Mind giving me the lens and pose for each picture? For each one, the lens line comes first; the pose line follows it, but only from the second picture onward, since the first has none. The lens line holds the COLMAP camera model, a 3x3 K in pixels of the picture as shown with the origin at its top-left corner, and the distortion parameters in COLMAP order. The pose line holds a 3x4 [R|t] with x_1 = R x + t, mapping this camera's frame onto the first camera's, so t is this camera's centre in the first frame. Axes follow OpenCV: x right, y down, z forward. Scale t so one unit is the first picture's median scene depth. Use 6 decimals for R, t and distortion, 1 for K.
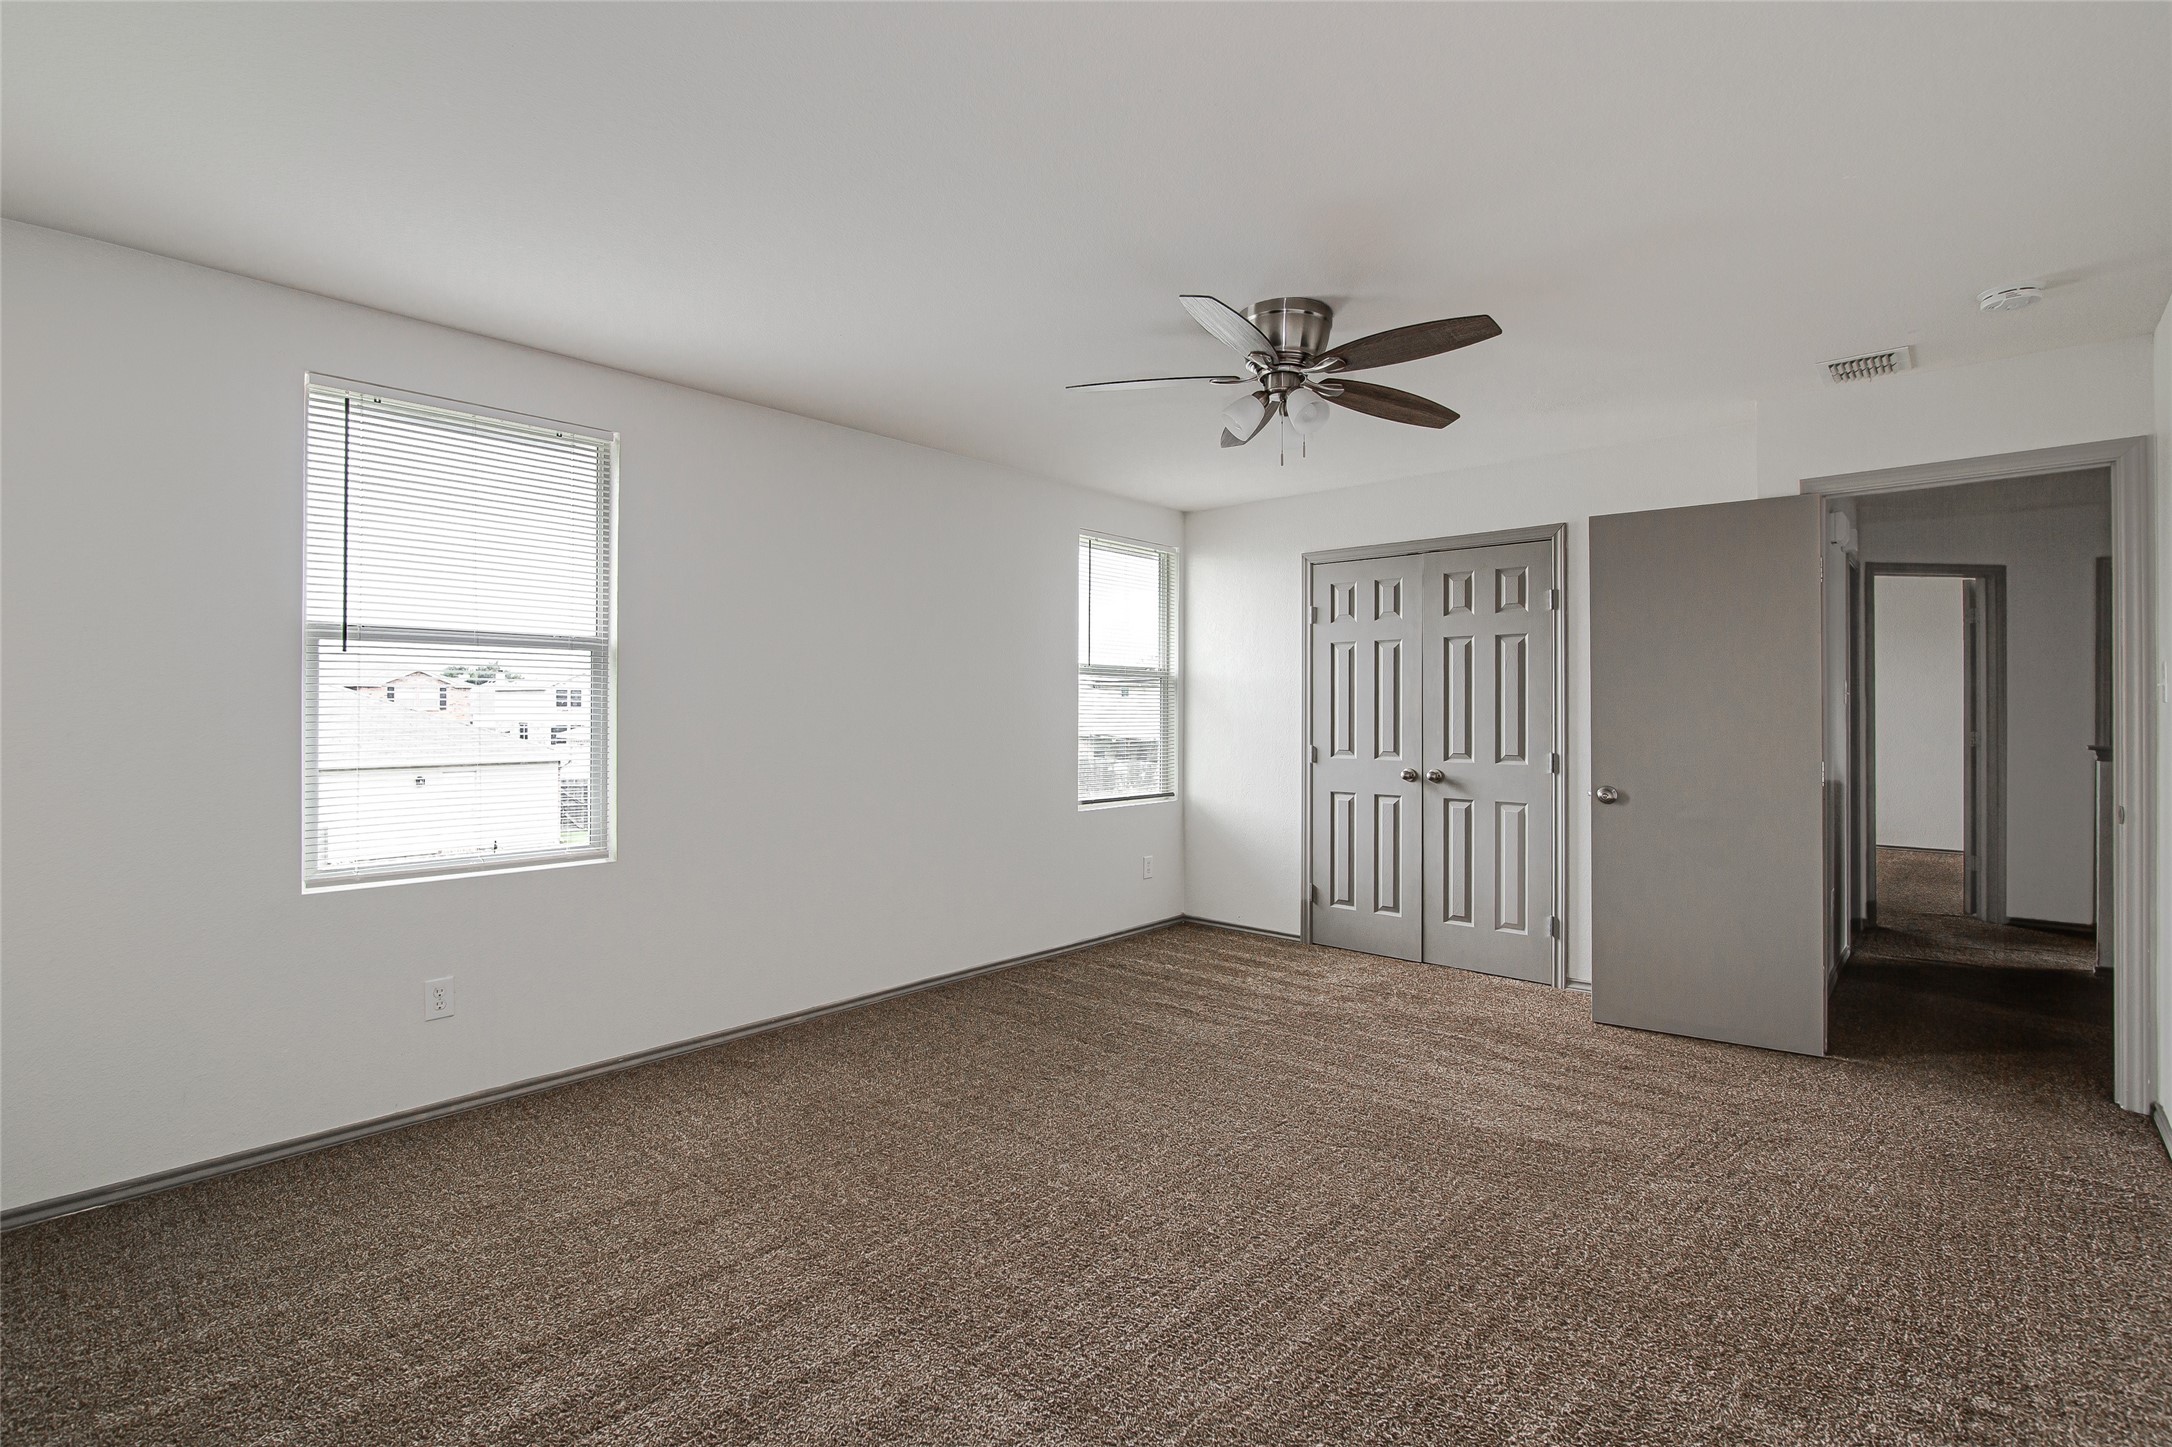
lens RADIAL K [[1000.2, 0, 1074.4], [0, 1000.2, 701.9], [0, 0, 1]] dist [-0.010913, 0.000062]
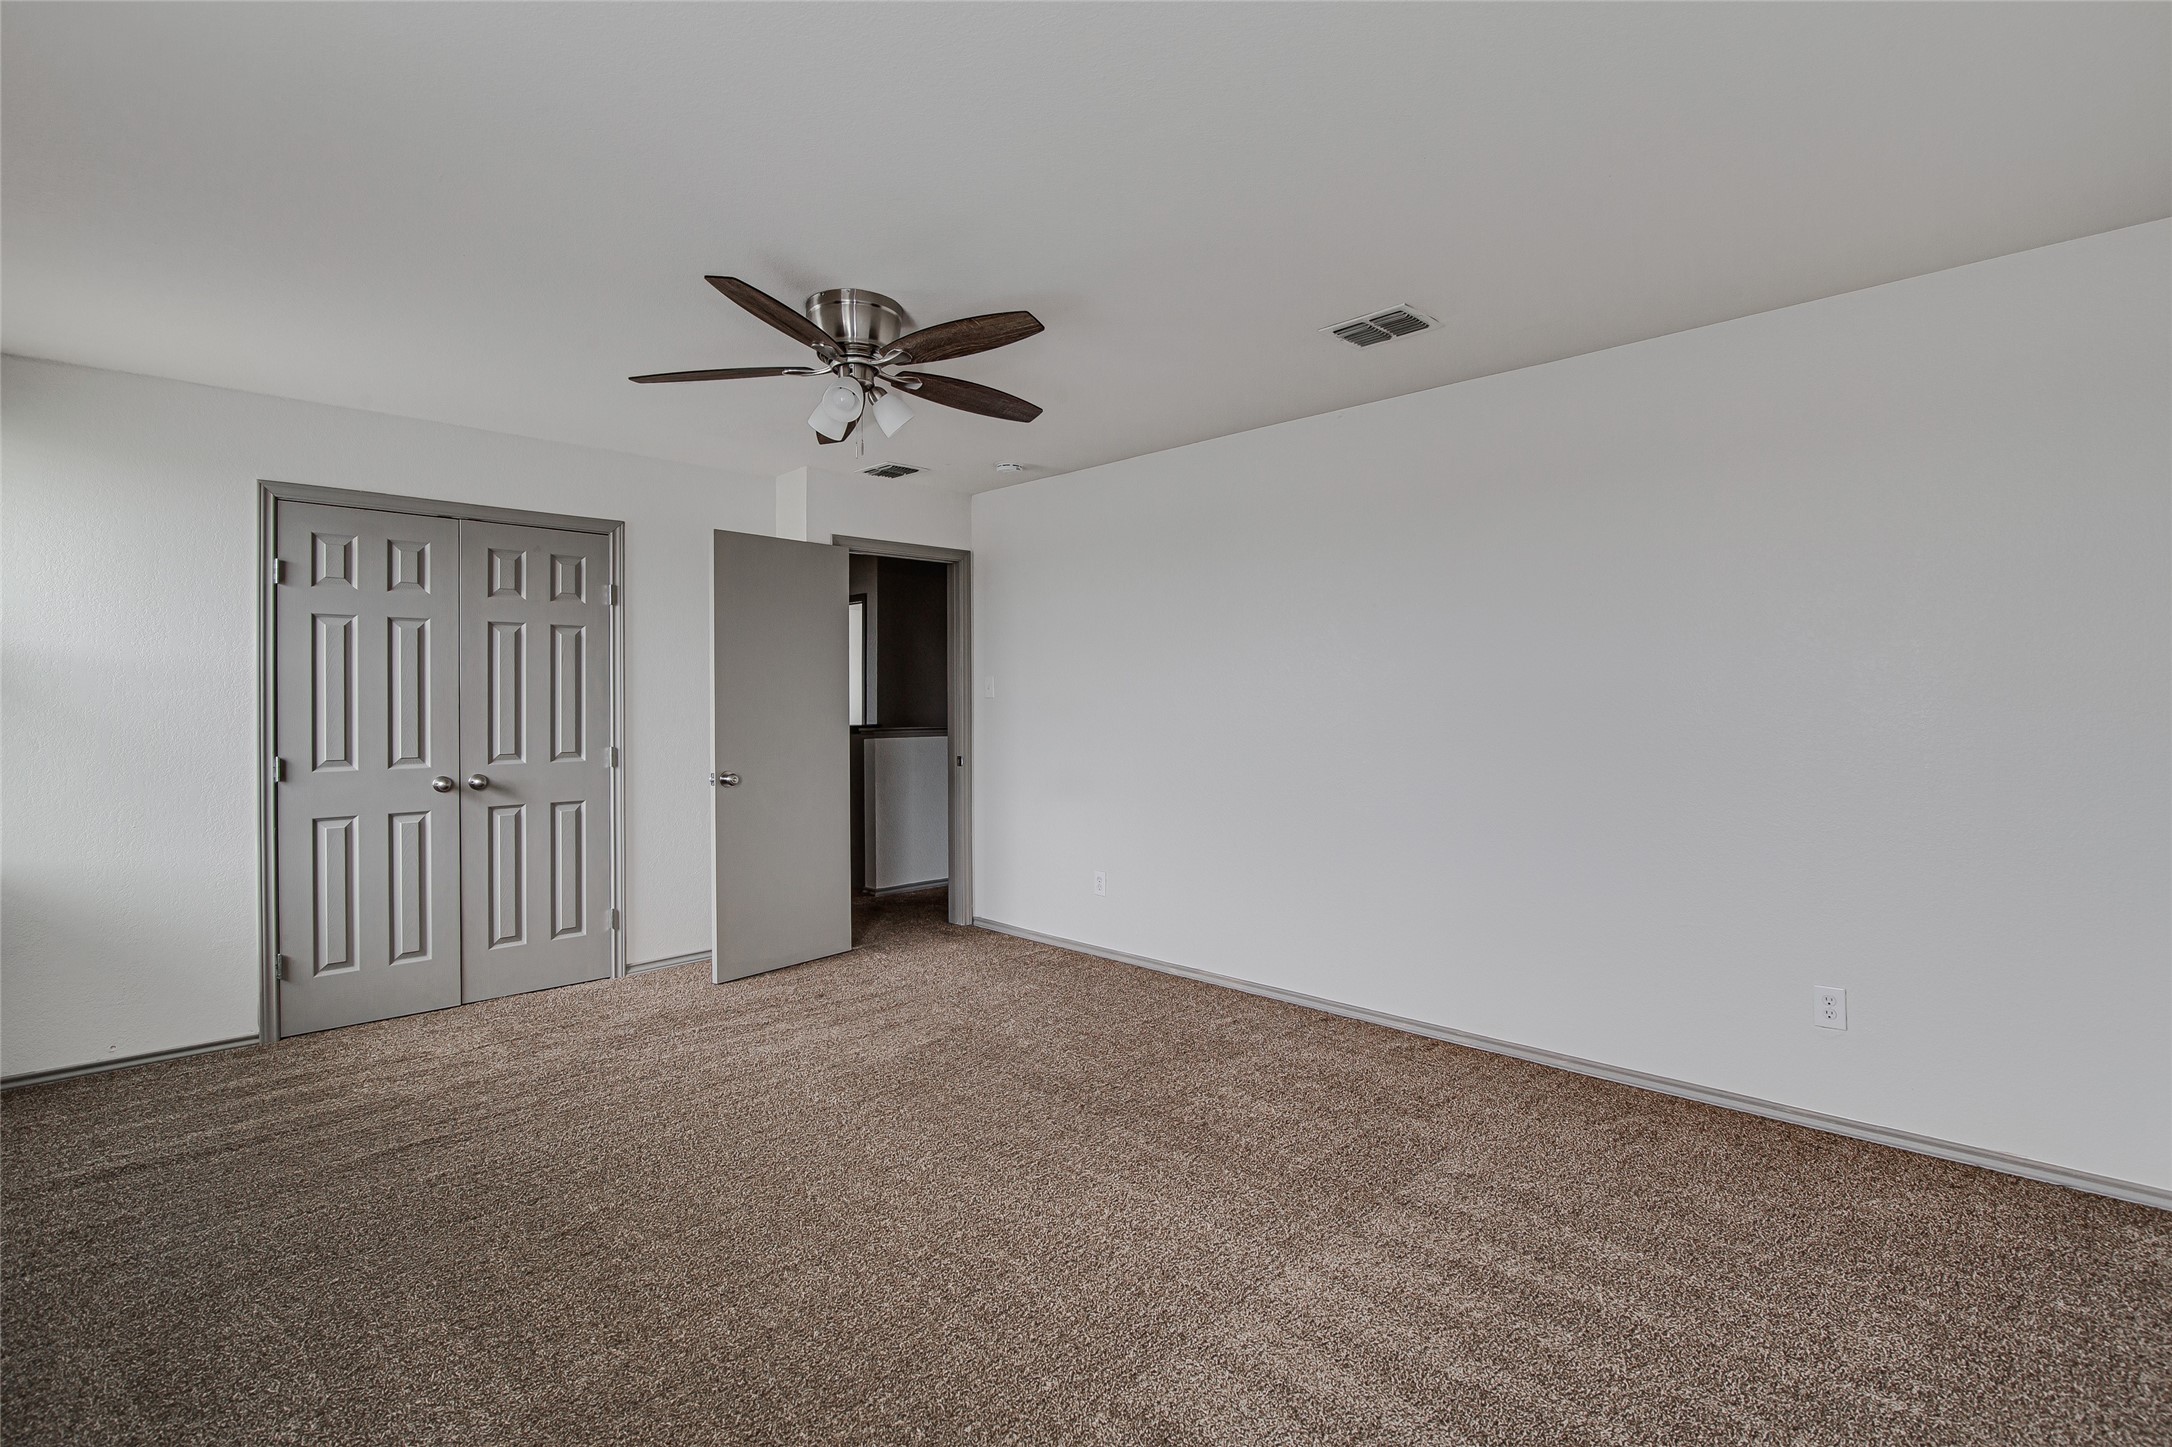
lens RADIAL K [[1000.2, 0, 1074.4], [0, 1000.2, 701.9], [0, 0, 1]] dist [-0.010913, 0.000062]
pose [[0.062321, -0.000861, 0.998056, -0.465732], [-0.000675, 0.999999, 0.000905, 0.003960], [-0.998056, -0.000730, 0.062320, 0.438638]]
